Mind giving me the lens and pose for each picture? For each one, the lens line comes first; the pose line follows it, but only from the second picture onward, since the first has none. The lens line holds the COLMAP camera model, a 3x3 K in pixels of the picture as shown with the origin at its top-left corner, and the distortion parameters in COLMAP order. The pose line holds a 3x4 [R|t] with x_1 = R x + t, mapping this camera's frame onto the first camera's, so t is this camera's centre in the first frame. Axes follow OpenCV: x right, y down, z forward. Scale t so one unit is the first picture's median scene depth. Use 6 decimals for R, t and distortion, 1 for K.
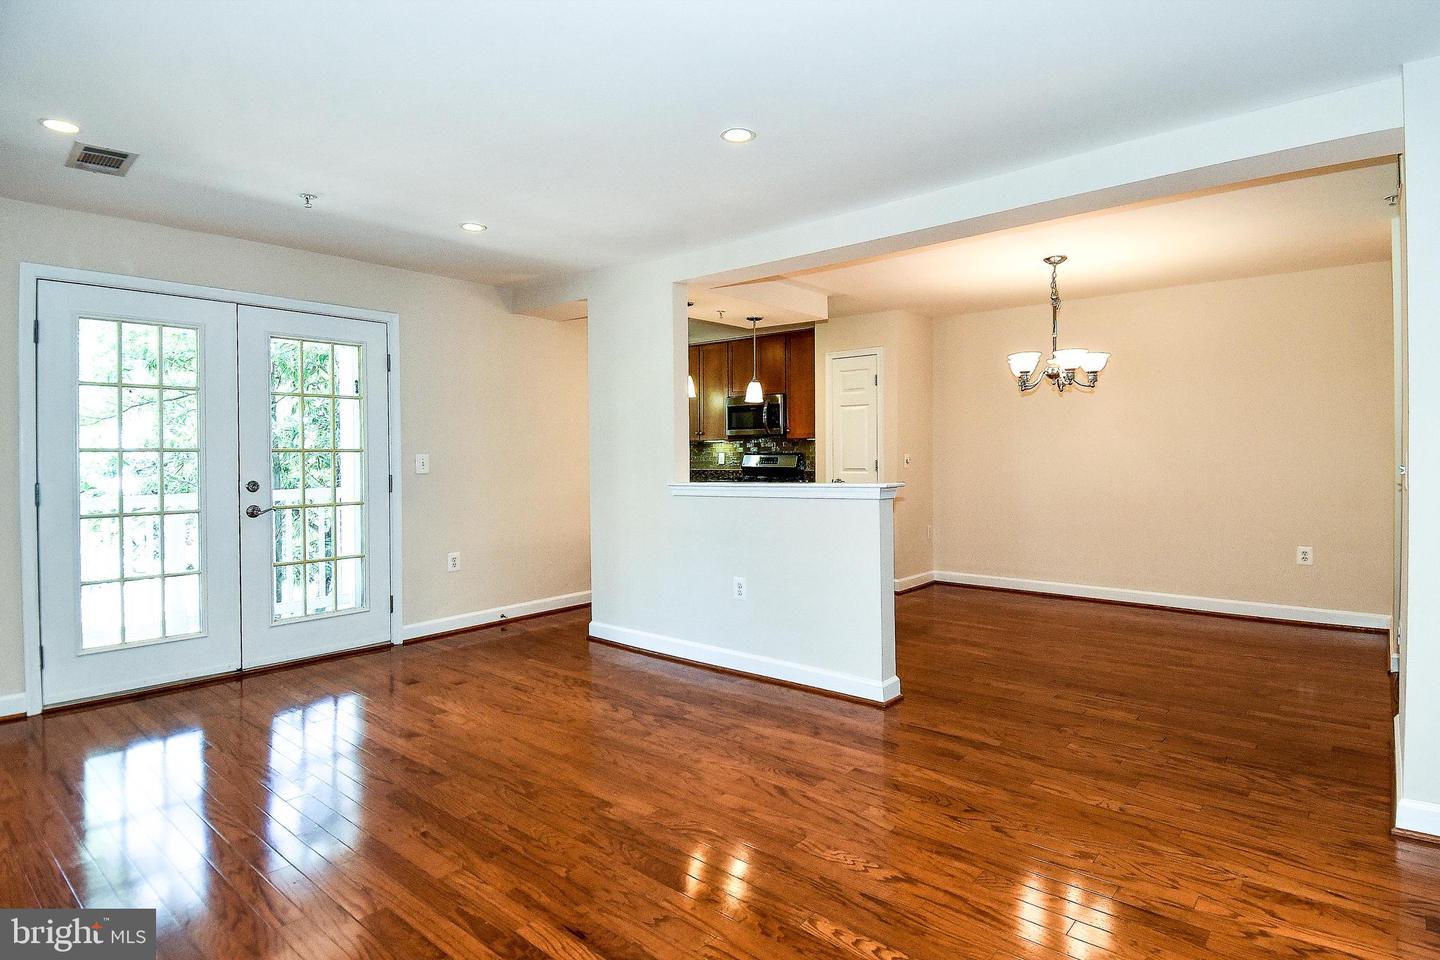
lens RADIAL K [[755.7, 0, 753.9], [0, 755.7, 455.4], [0, 0, 1]] dist [0.063649, -0.064931]
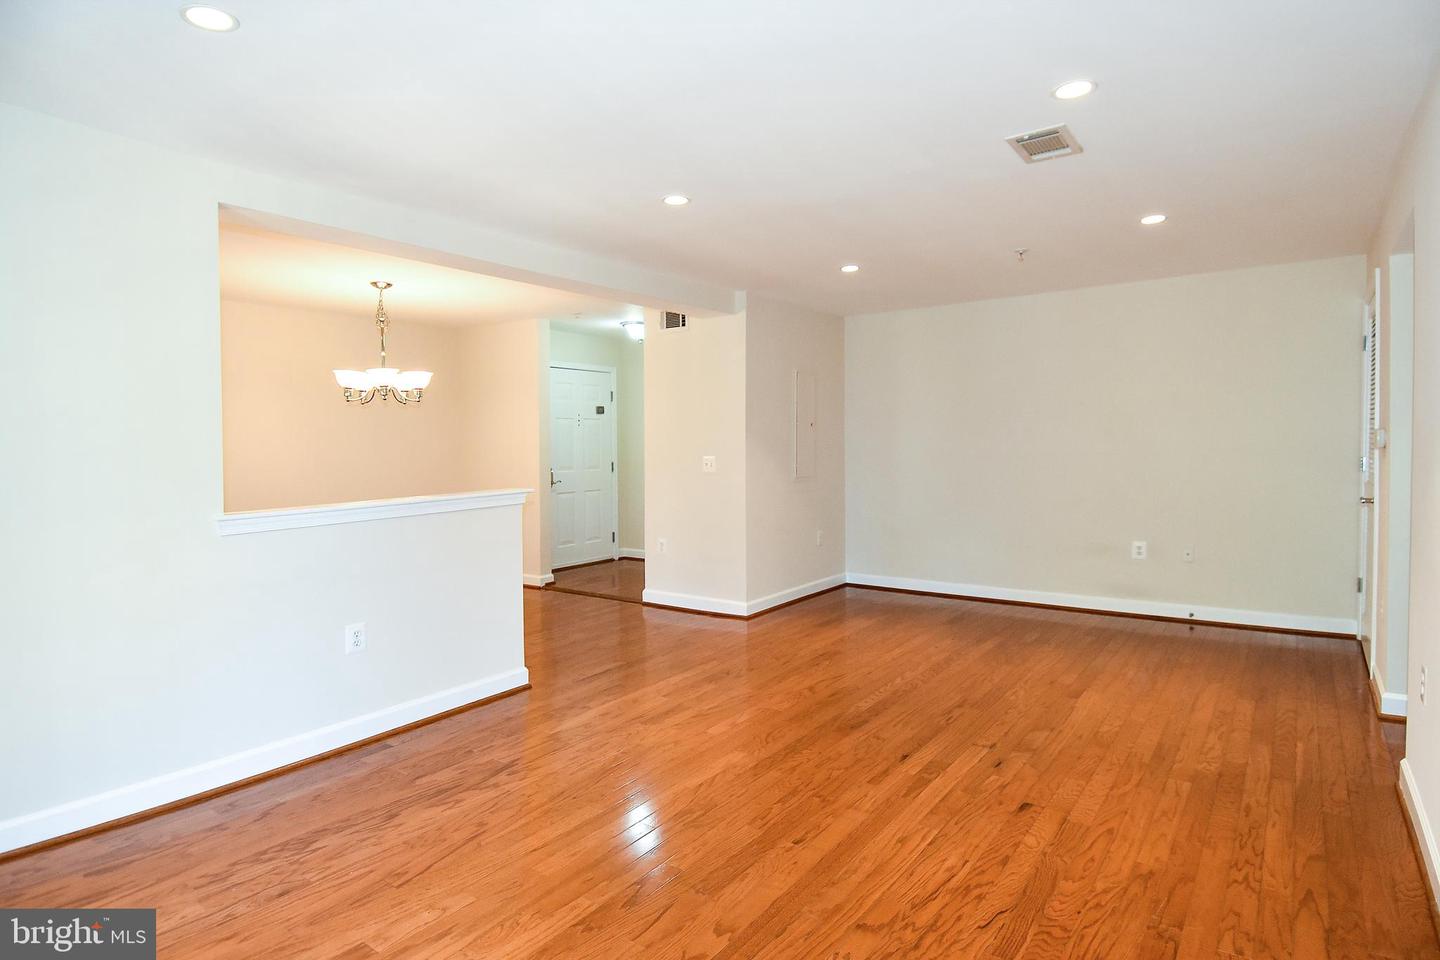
lens RADIAL K [[772.0, 0, 726.9], [0, 772.0, 428.2], [0, 0, 1]] dist [0.045288, -0.045870]
pose [[-0.056219, 0.028262, 0.998018, -0.950763], [0.017056, 0.999481, -0.027343, -0.006743], [-0.998273, 0.015485, -0.056672, 0.754473]]
